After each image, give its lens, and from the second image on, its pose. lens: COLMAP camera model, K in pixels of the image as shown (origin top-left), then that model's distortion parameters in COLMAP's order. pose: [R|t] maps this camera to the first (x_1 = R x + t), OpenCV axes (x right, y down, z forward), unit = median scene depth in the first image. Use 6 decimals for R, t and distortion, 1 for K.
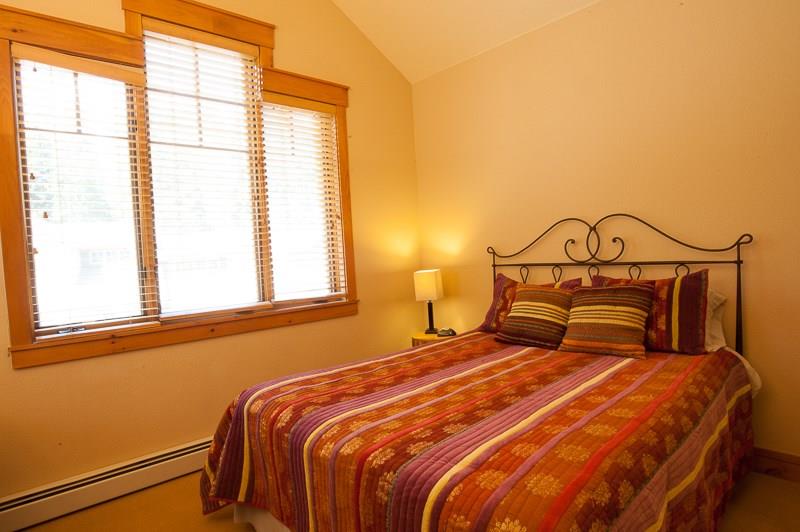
lens RADIAL K [[434.1, 0, 401.3], [0, 434.1, 265.6], [0, 0, 1]] dist [-0.061417, 0.016681]
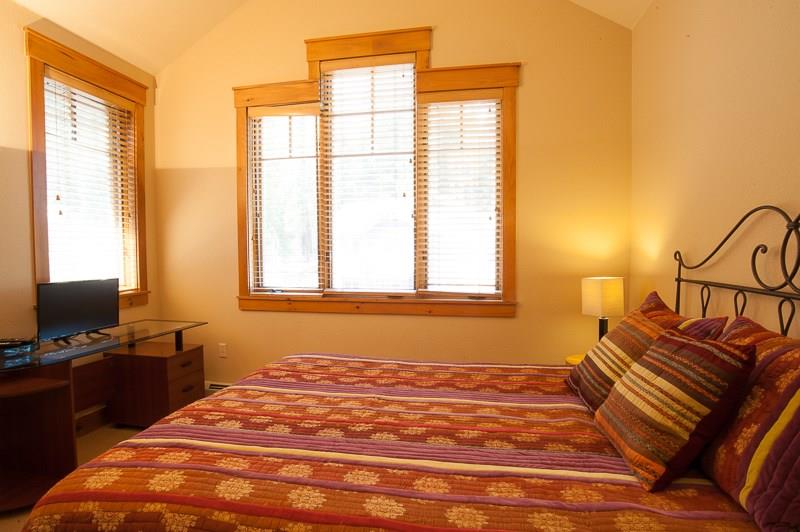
lens RADIAL K [[434.1, 0, 425.0], [0, 434.1, 269.7], [0, 0, 1]] dist [-0.061417, 0.016681]
pose [[0.614089, 0.086415, -0.784492, 0.598851], [-0.057761, 0.996243, 0.064526, -0.043200], [0.787121, 0.005688, 0.616773, 0.372238]]
